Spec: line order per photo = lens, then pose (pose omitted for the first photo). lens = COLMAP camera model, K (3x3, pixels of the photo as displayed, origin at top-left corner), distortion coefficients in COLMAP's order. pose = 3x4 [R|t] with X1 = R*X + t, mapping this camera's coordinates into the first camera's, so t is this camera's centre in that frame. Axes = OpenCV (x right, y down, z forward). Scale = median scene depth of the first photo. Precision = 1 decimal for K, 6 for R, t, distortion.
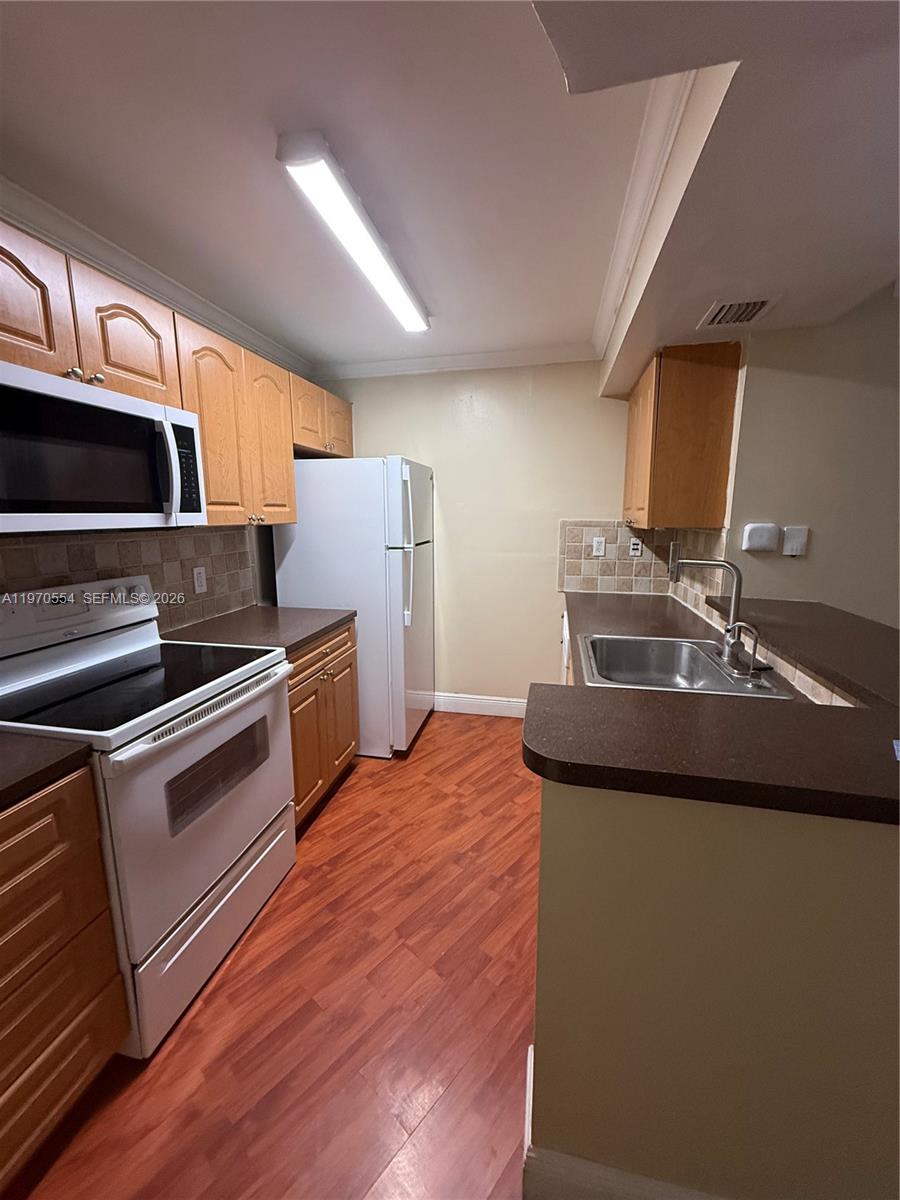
lens RADIAL K [[476.3, 0, 451.4], [0, 476.3, 591.4], [0, 0, 1]] dist [0.003504, -0.000061]
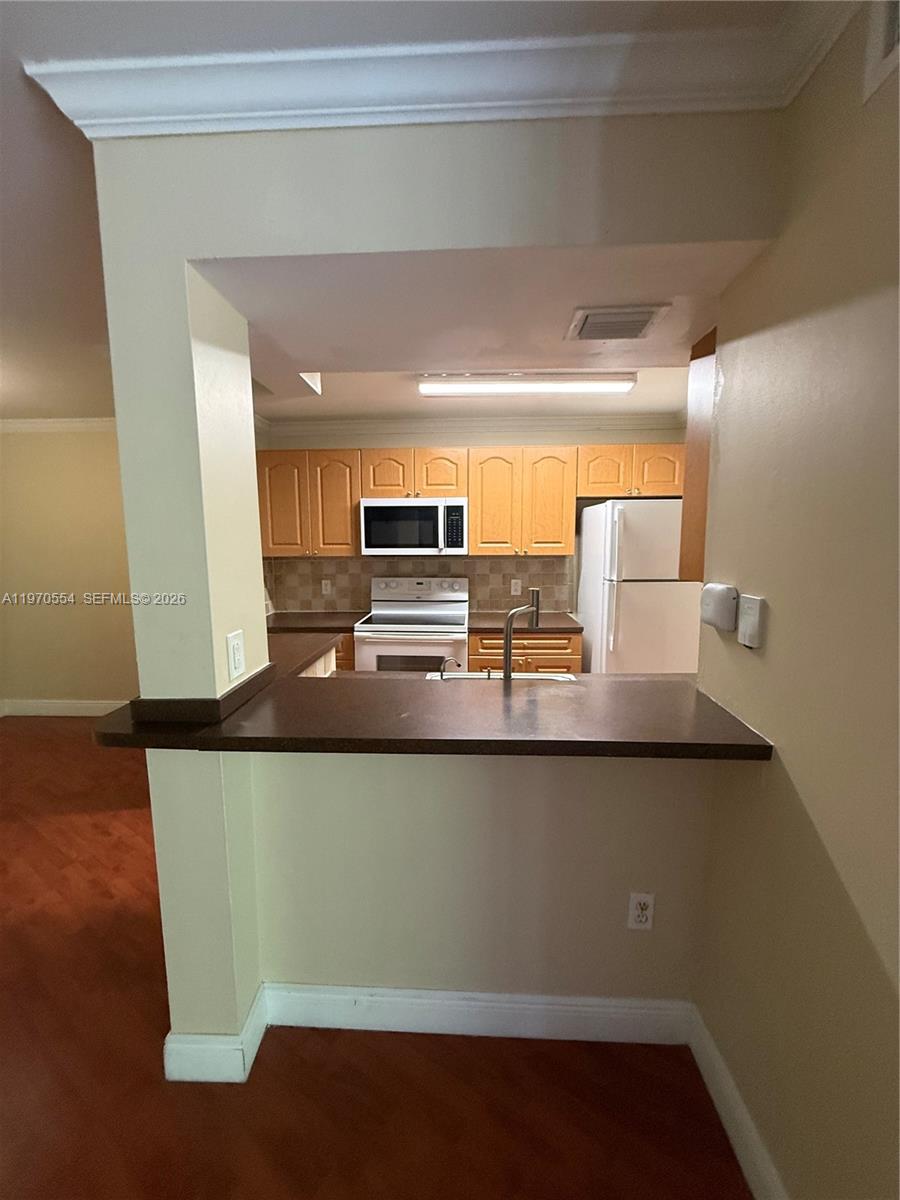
lens RADIAL K [[476.3, 0, 451.8], [0, 476.3, 597.6], [0, 0, 1]] dist [0.003504, -0.000061]
pose [[0.163778, 0.123200, -0.978774, 1.325970], [-0.154706, 0.983102, 0.097858, -0.144589], [0.974291, 0.135396, 0.180070, 0.616975]]
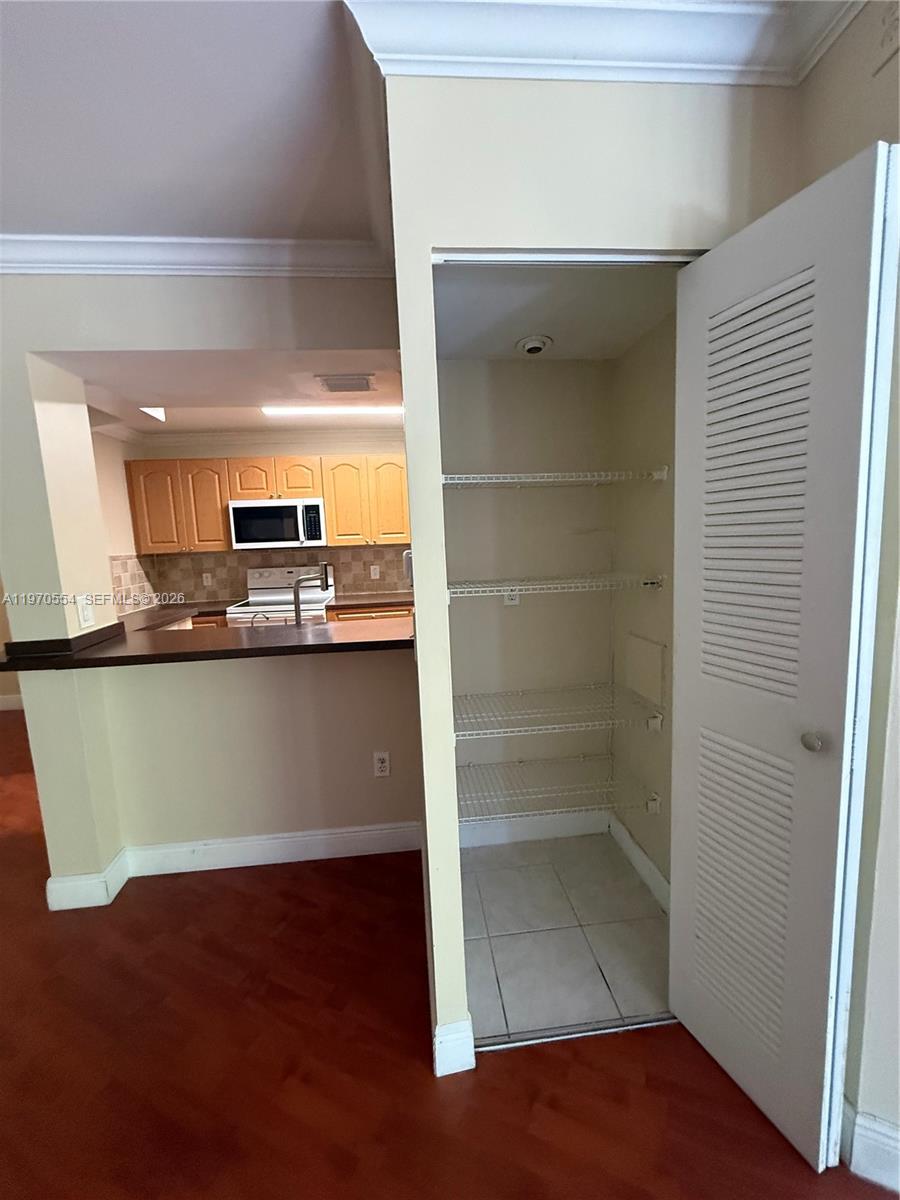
lens RADIAL K [[476.3, 0, 450.0], [0, 476.3, 597.6], [0, 0, 1]] dist [0.003504, -0.000061]
pose [[0.298618, 0.115931, -0.947305, 1.807271], [-0.117312, 0.989526, 0.084117, -0.152389], [0.947135, 0.086012, 0.309091, 0.872932]]
